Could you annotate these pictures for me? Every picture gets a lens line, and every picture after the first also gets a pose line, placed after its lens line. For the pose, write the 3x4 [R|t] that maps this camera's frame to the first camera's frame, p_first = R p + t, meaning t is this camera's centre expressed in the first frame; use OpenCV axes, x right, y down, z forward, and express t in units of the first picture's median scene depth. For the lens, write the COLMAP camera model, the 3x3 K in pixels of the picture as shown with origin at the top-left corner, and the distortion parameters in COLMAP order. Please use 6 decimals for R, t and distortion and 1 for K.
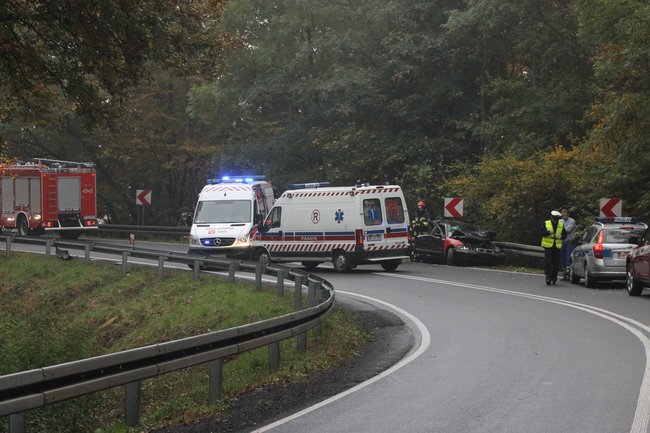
lens RADIAL K [[2379.0, 0, 325.0], [0, 2379.0, 216.5], [0, 0, 1]] dist [-0.045558, 1.211144]
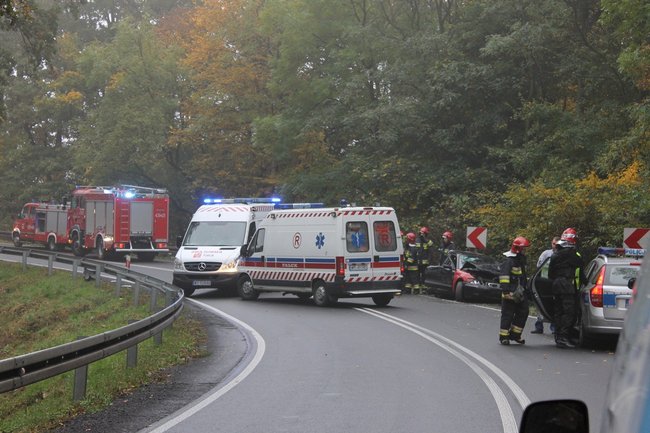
lens RADIAL K [[1610.3, 0, 325.0], [0, 1610.3, 216.5], [0, 0, 1]] dist [0.127978, 0.087767]
pose [[0.994446, 0.028773, -0.101239, 0.064584], [-0.030938, 0.999324, -0.019877, 0.002548], [0.100599, 0.022899, 0.994664, 0.406590]]
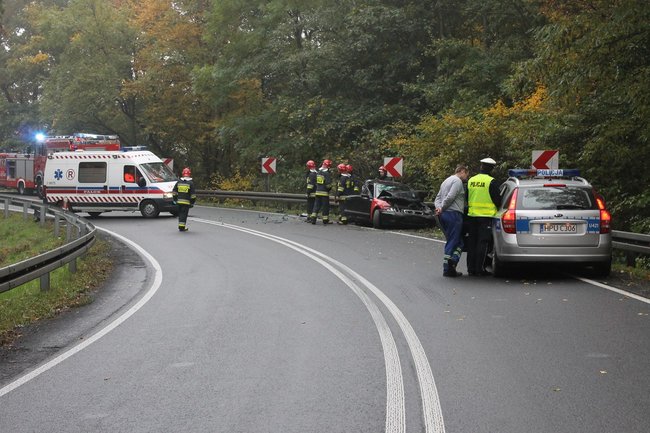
lens RADIAL K [[1310.9, 0, 325.0], [0, 1310.9, 216.5], [0, 0, 1]] dist [0.048532, 0.006345]
pose [[0.997552, -0.006178, -0.069662, 0.069933], [0.007931, 0.999658, 0.024916, 0.003114], [0.069484, -0.025408, 0.997259, 0.500761]]
